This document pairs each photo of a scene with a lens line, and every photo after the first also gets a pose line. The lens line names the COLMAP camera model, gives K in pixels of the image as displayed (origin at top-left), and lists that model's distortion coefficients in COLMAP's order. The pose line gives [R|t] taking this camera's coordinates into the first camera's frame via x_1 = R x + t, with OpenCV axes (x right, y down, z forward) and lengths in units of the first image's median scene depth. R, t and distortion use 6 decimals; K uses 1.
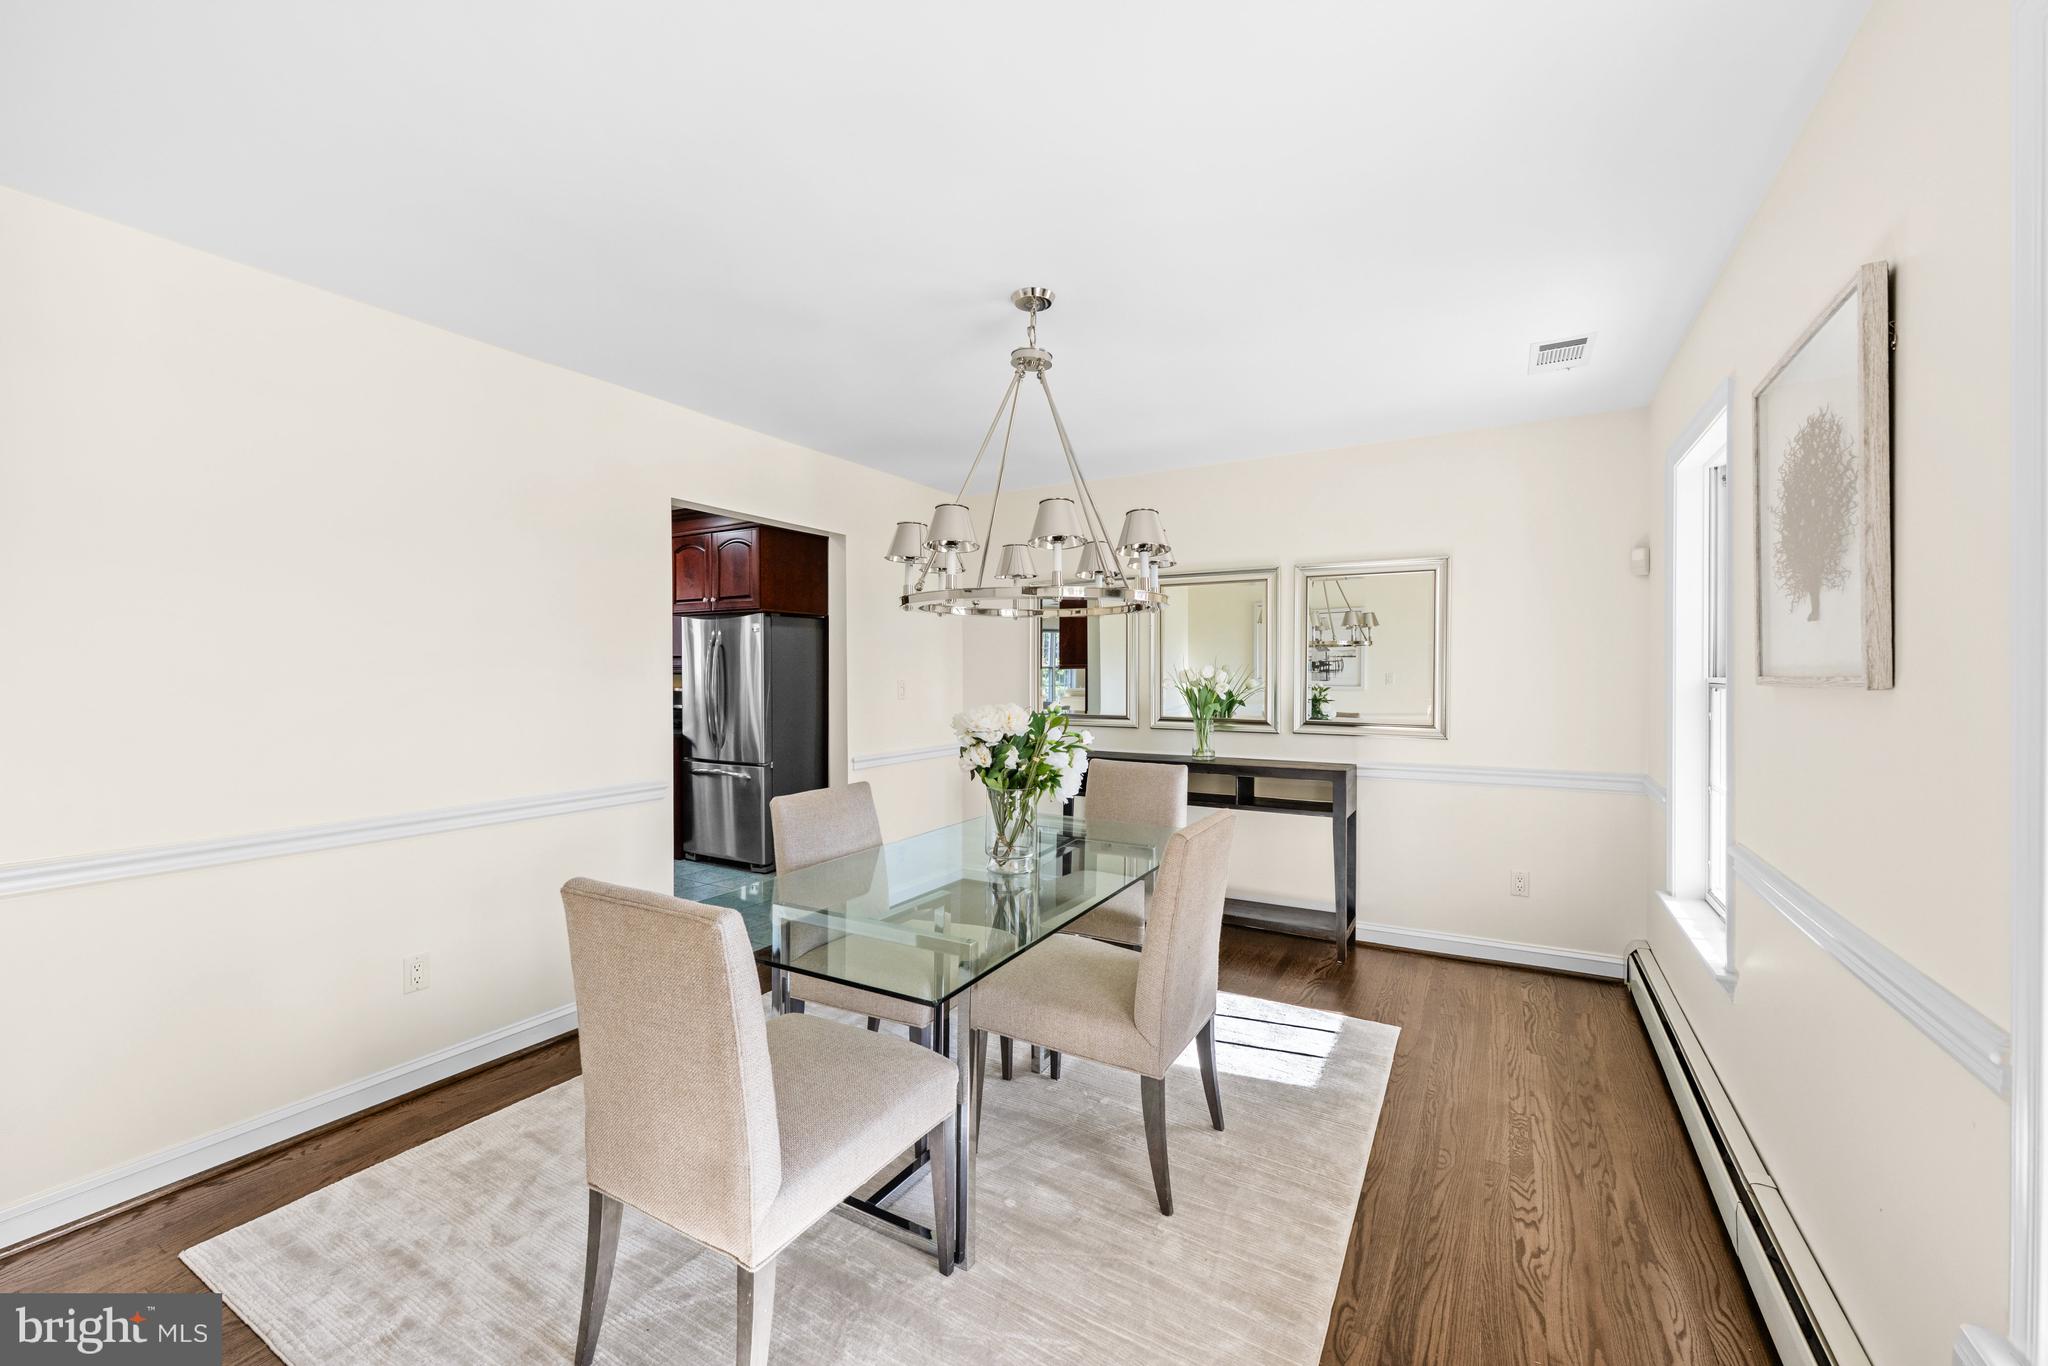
lens RADIAL K [[821.9, 0, 1030.6], [0, 821.9, 686.4], [0, 0, 1]] dist [0.001920, -0.000691]
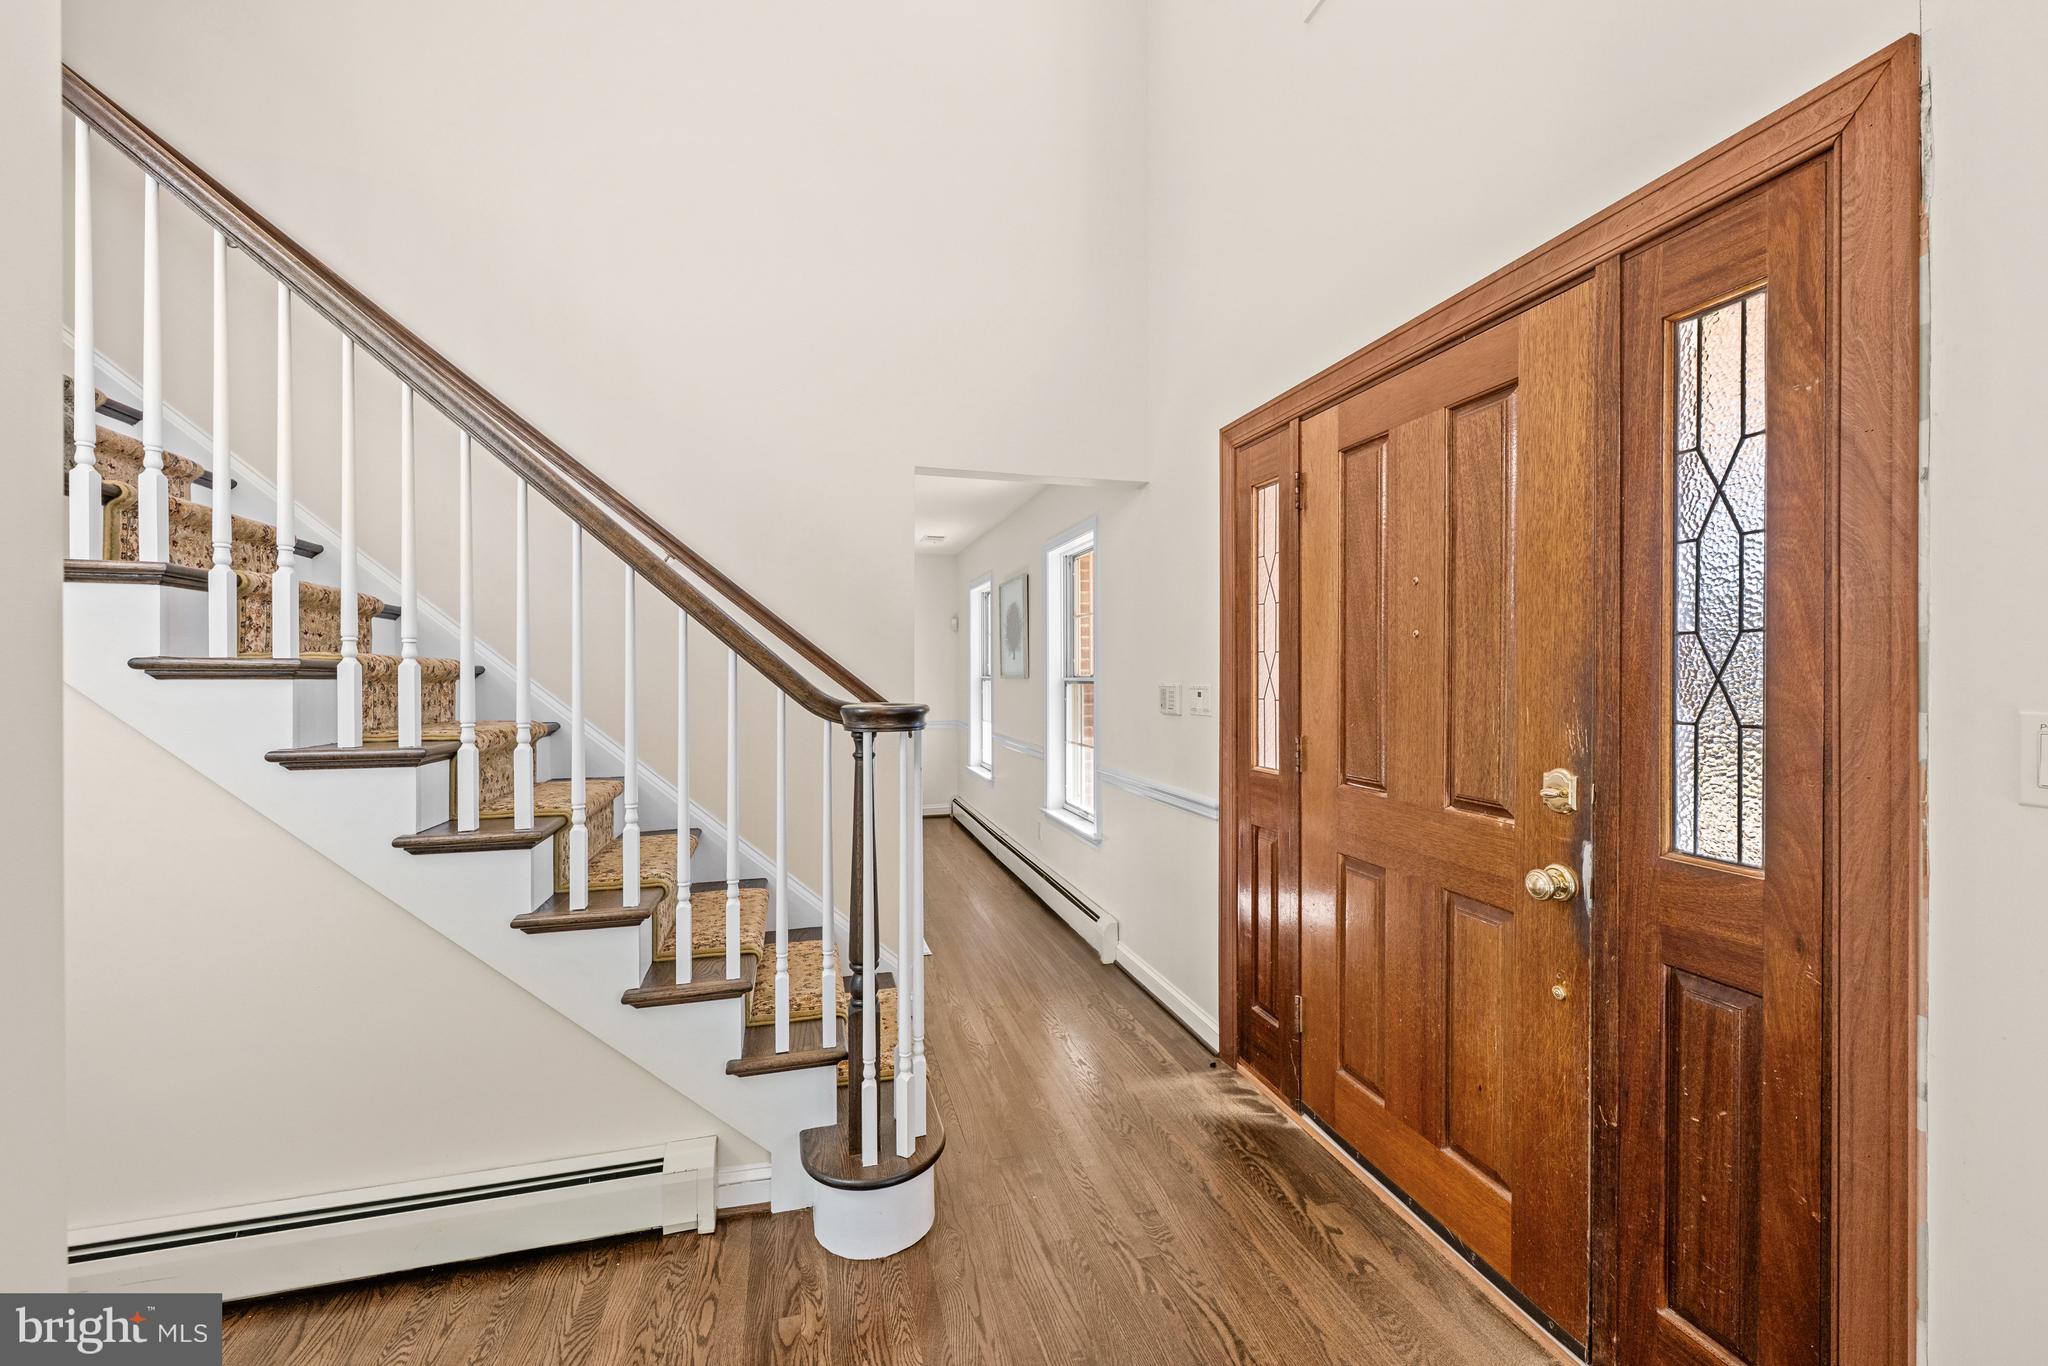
lens RADIAL K [[821.9, 0, 1024.8], [0, 821.9, 677.0], [0, 0, 1]] dist [0.001920, -0.000691]
pose [[0.704805, -0.009016, 0.709344, -1.354926], [0.014426, 0.999895, -0.001624, 0.000434], [-0.709255, 0.011377, 0.704860, -1.356860]]
